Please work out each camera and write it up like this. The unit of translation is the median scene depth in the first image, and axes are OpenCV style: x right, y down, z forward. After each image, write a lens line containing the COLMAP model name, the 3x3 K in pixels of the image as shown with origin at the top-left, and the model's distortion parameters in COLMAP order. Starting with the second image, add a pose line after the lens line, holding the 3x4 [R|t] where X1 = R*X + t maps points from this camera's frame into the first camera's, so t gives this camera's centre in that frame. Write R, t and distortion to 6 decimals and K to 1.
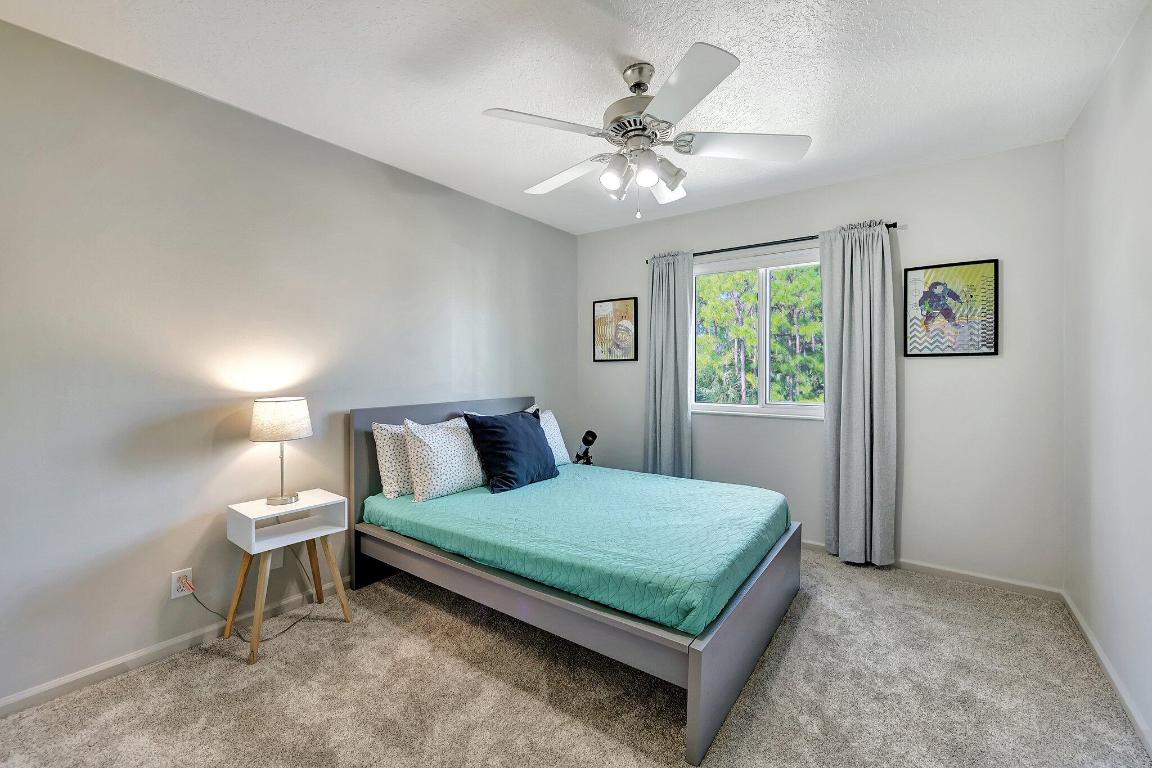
lens RADIAL K [[486.9, 0, 574.0], [0, 486.9, 374.4], [0, 0, 1]] dist [-0.001243, -0.000141]
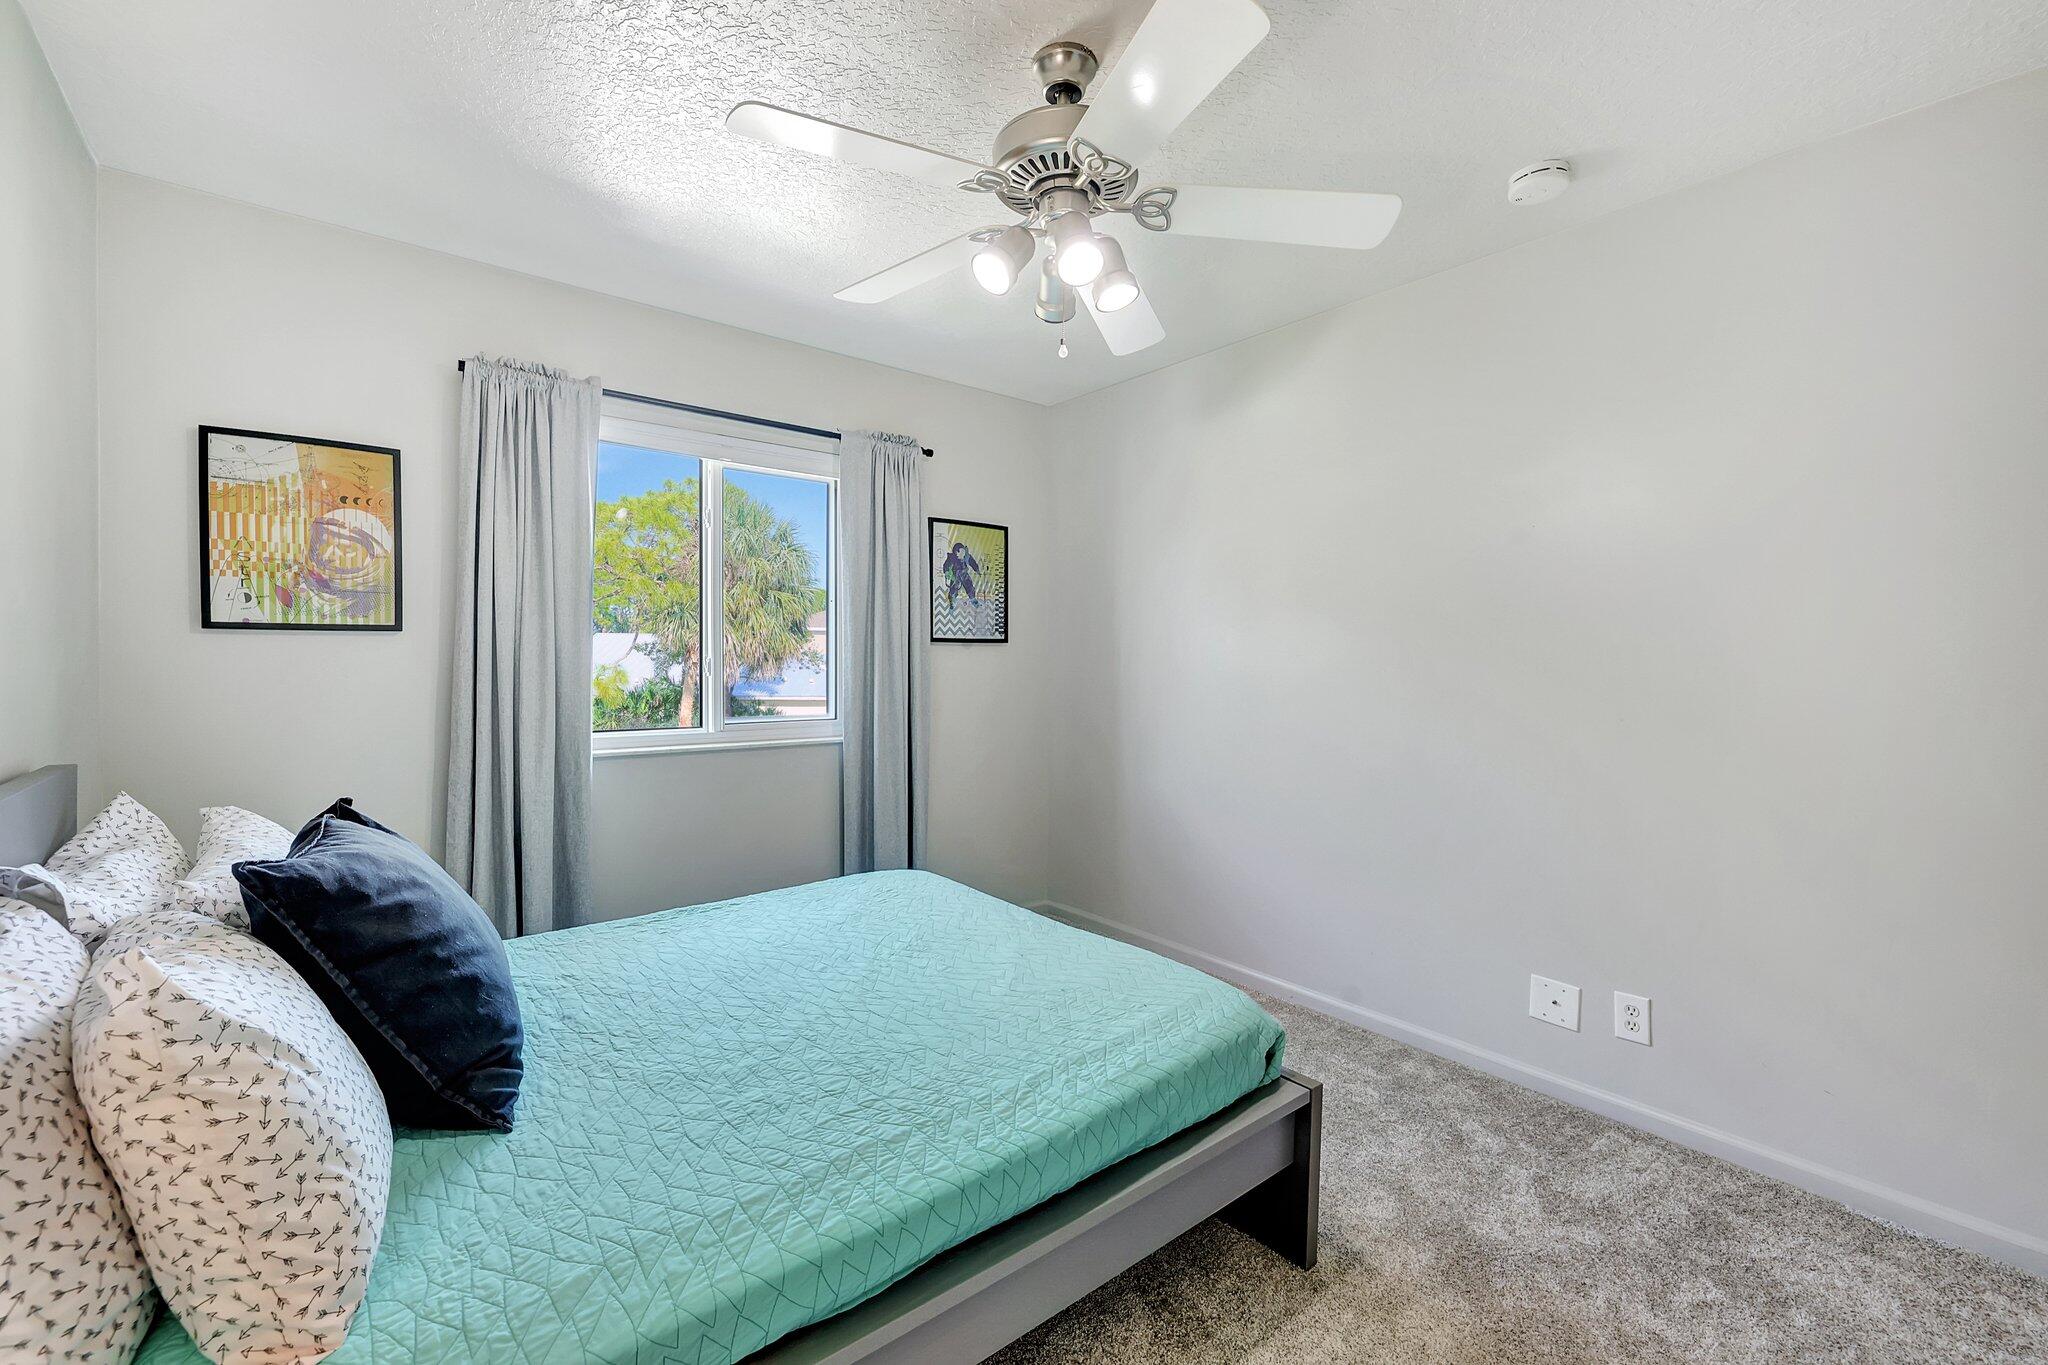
lens RADIAL K [[865.5, 0, 1020.4], [0, 865.5, 665.5], [0, 0, 1]] dist [-0.001243, -0.000141]
pose [[0.245978, -0.009558, 0.969228, -0.509208], [-0.003340, 0.999937, 0.010708, -0.015279], [-0.969270, -0.005871, 0.245930, 0.558643]]
